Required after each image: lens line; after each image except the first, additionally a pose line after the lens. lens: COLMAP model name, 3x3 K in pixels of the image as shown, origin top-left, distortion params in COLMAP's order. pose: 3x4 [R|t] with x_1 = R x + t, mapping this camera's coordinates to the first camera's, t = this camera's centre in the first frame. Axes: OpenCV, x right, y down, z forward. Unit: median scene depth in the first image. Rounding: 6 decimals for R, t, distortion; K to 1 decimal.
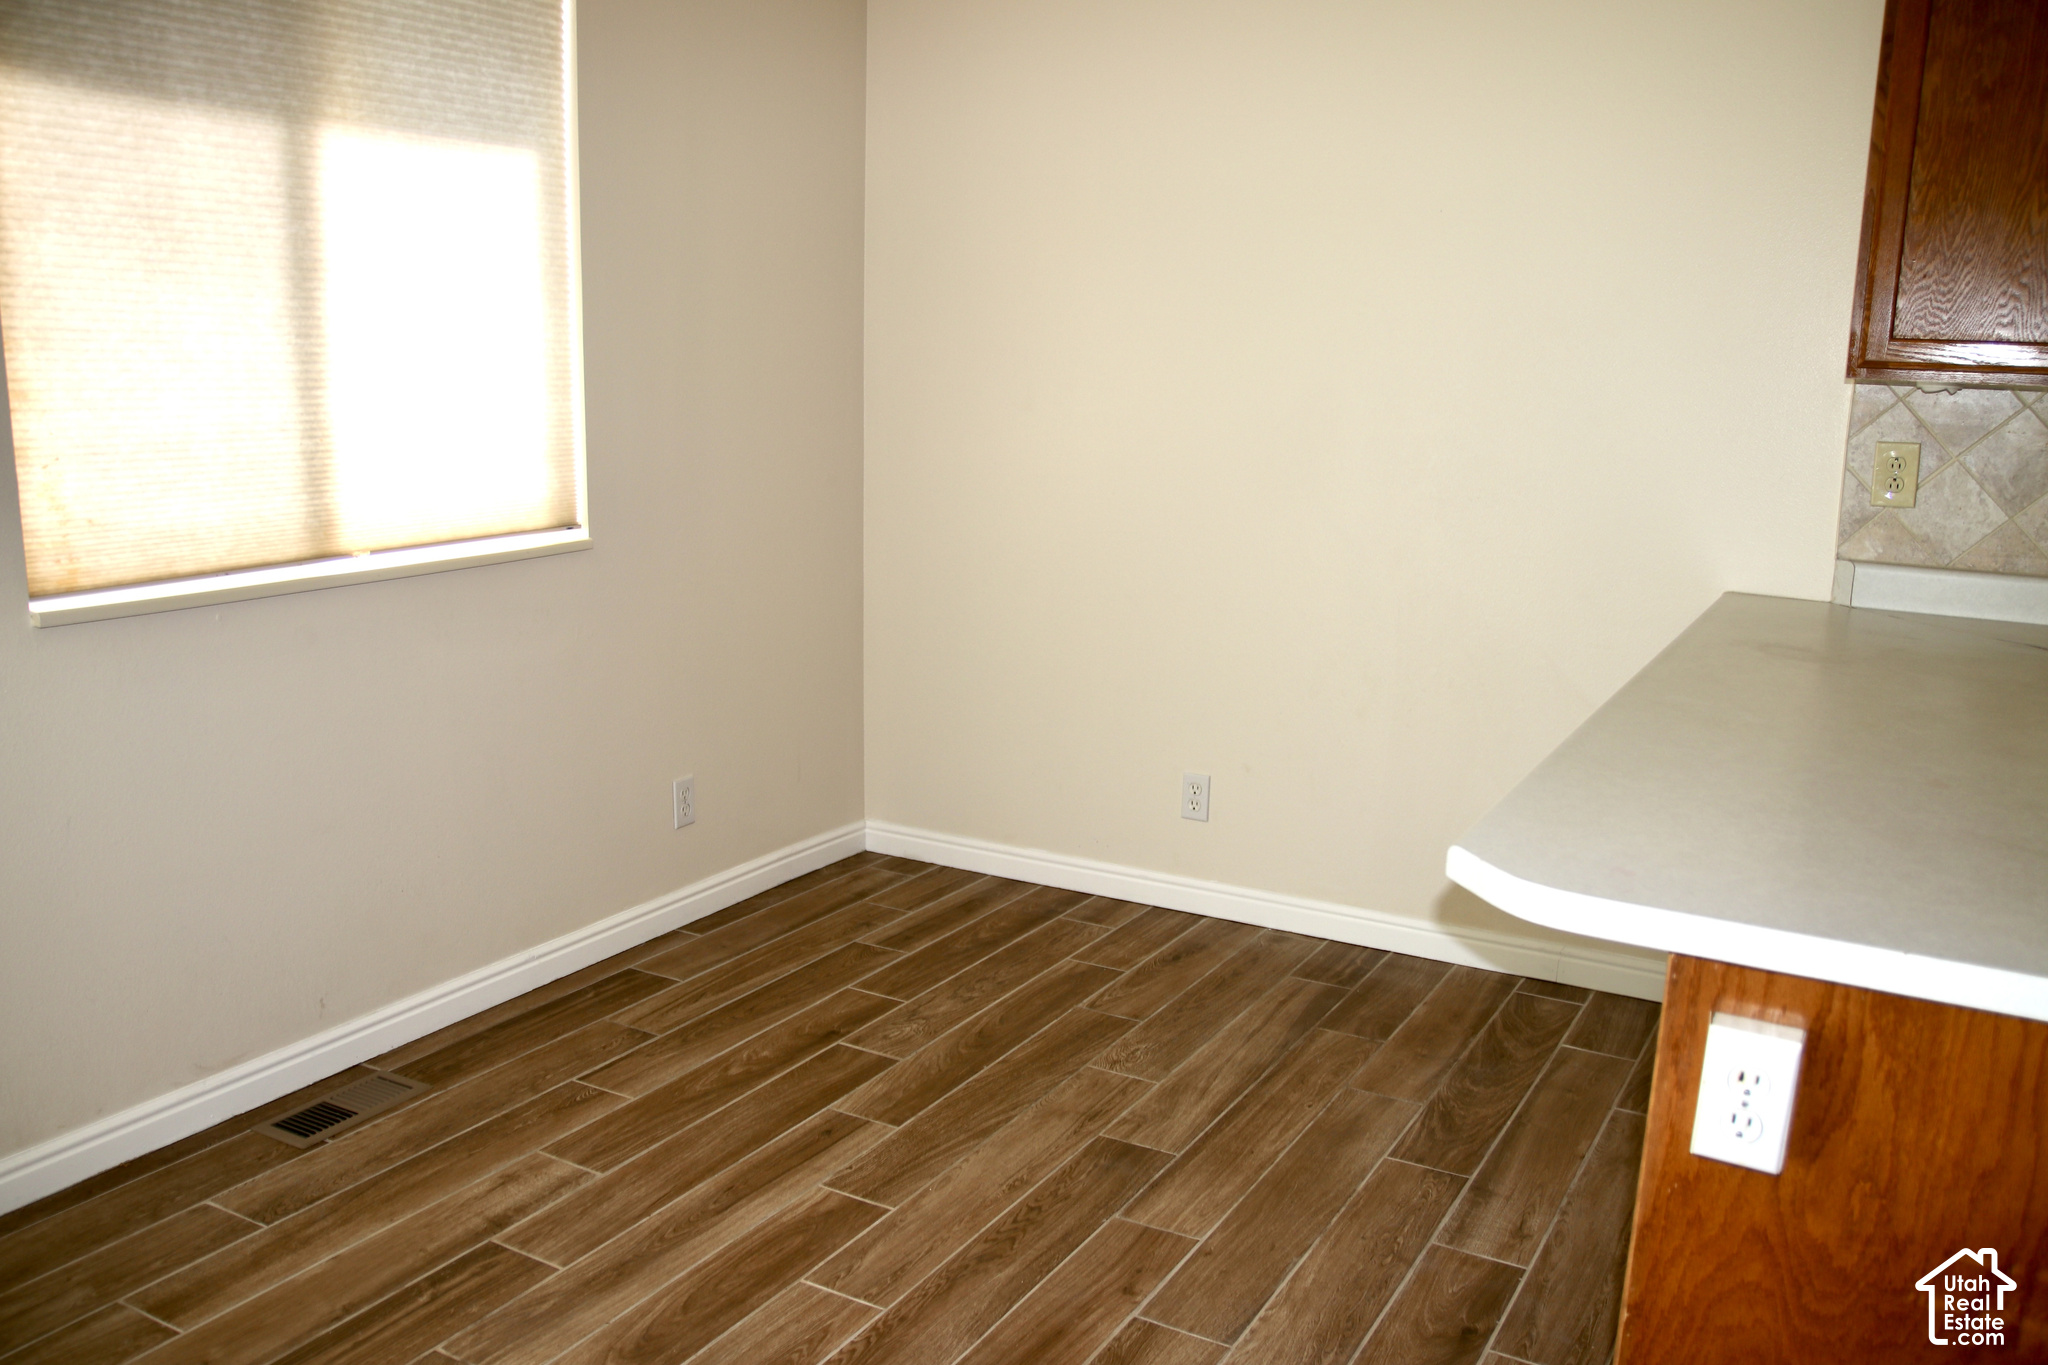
lens RADIAL K [[1748.2, 0, 1024.0], [0, 1748.2, 682.5], [0, 0, 1]] dist [-0.146774, 0.182990]
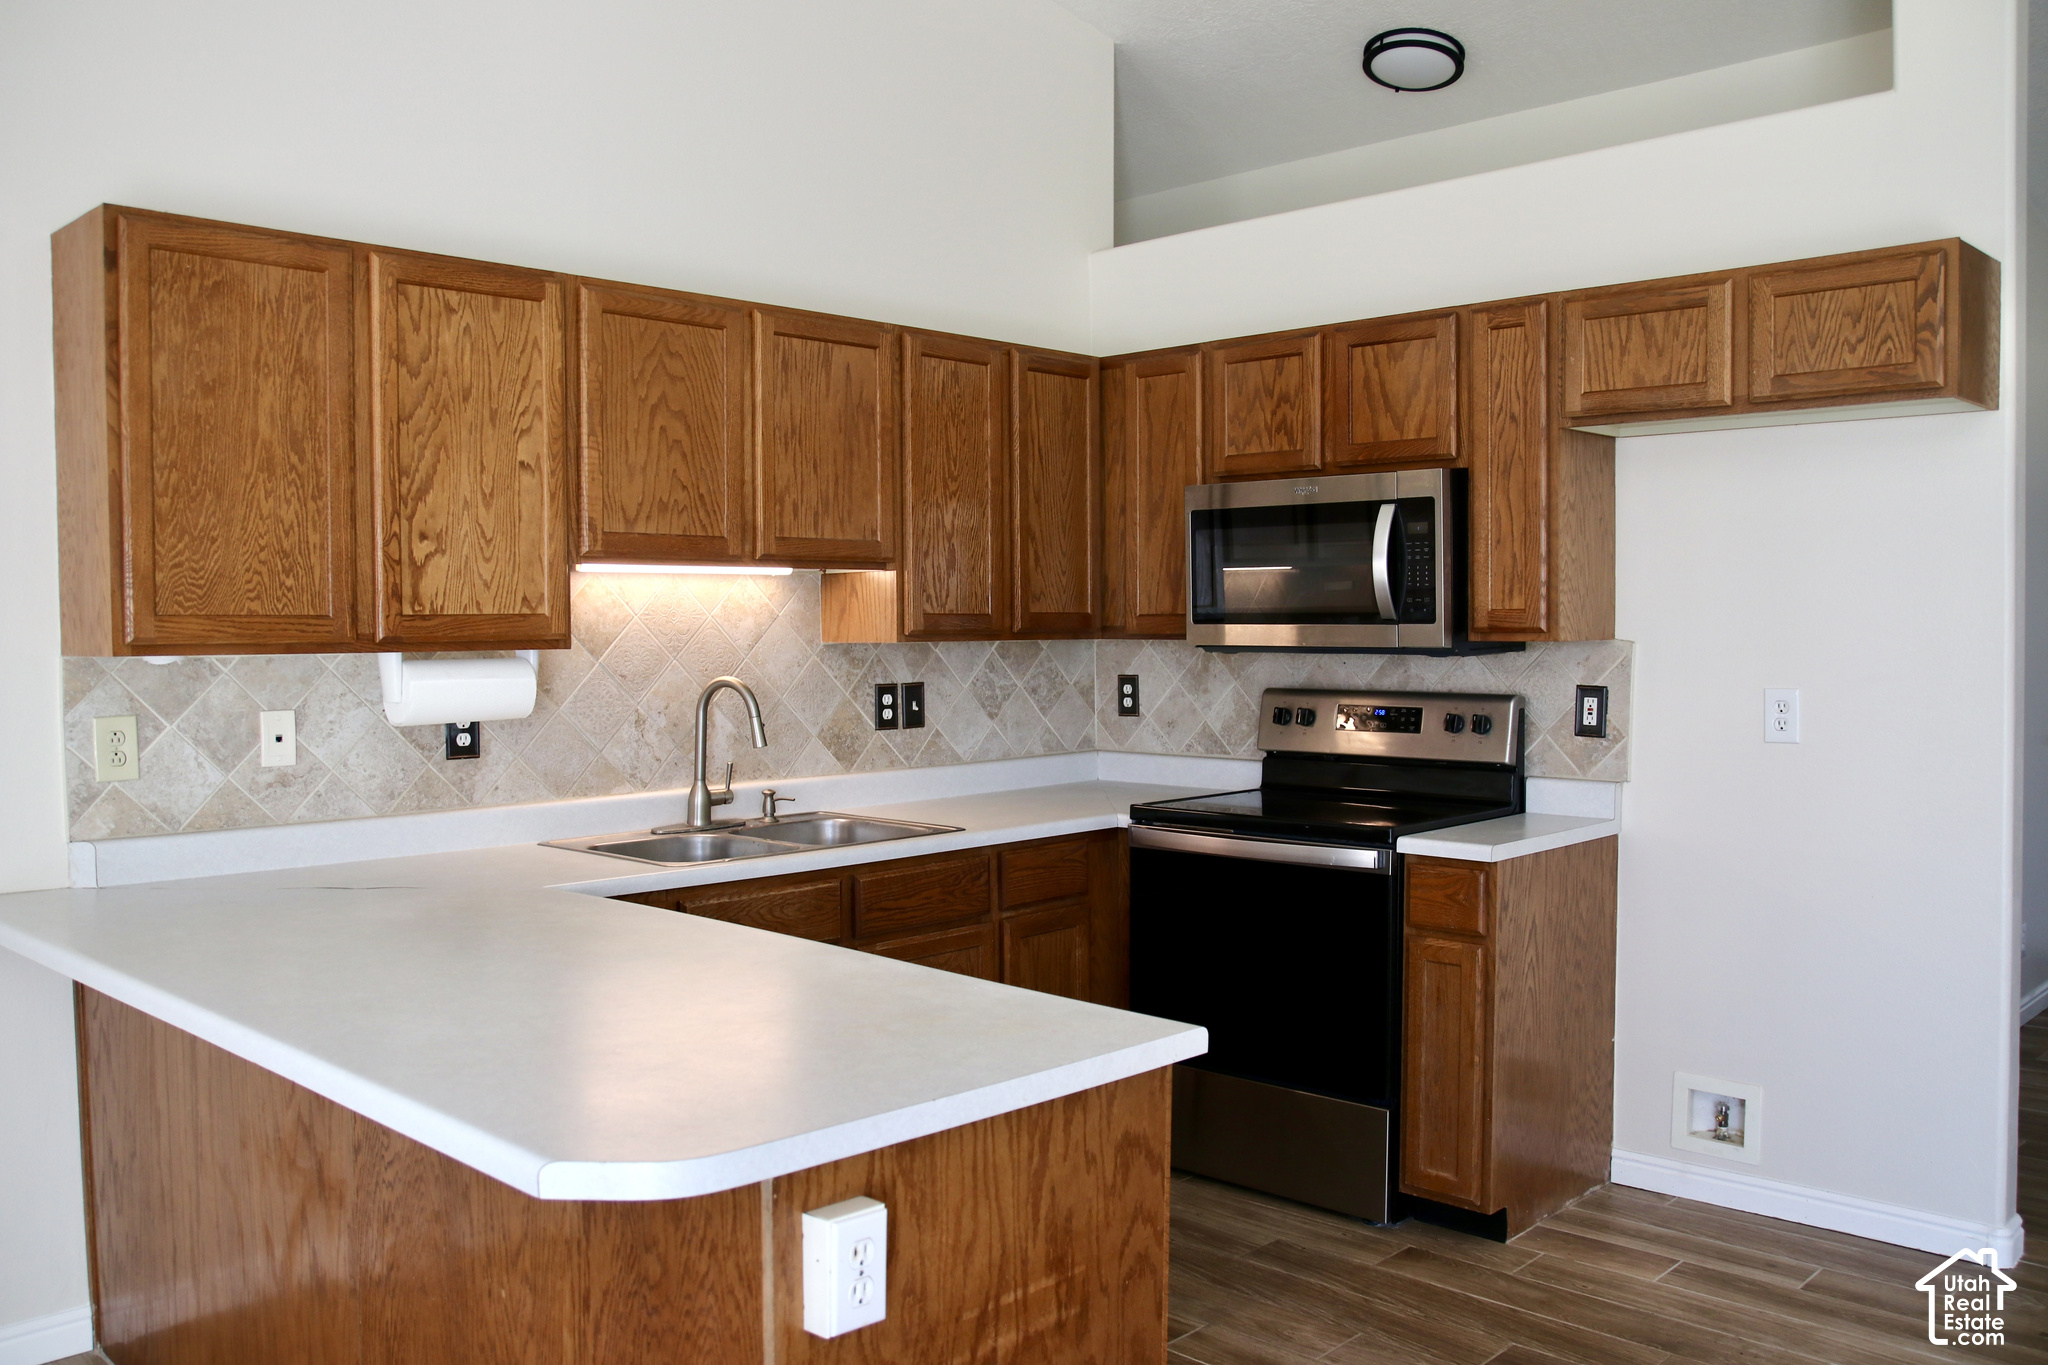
lens RADIAL K [[1740.0, 0, 1024.0], [0, 1740.0, 682.5], [0, 0, 1]] dist [-0.143216, 0.000135]
pose [[0.259938, -0.061181, 0.963685, -0.323519], [0.205675, 0.978598, 0.006650, -0.064921], [-0.943467, 0.196477, 0.266958, 0.262115]]
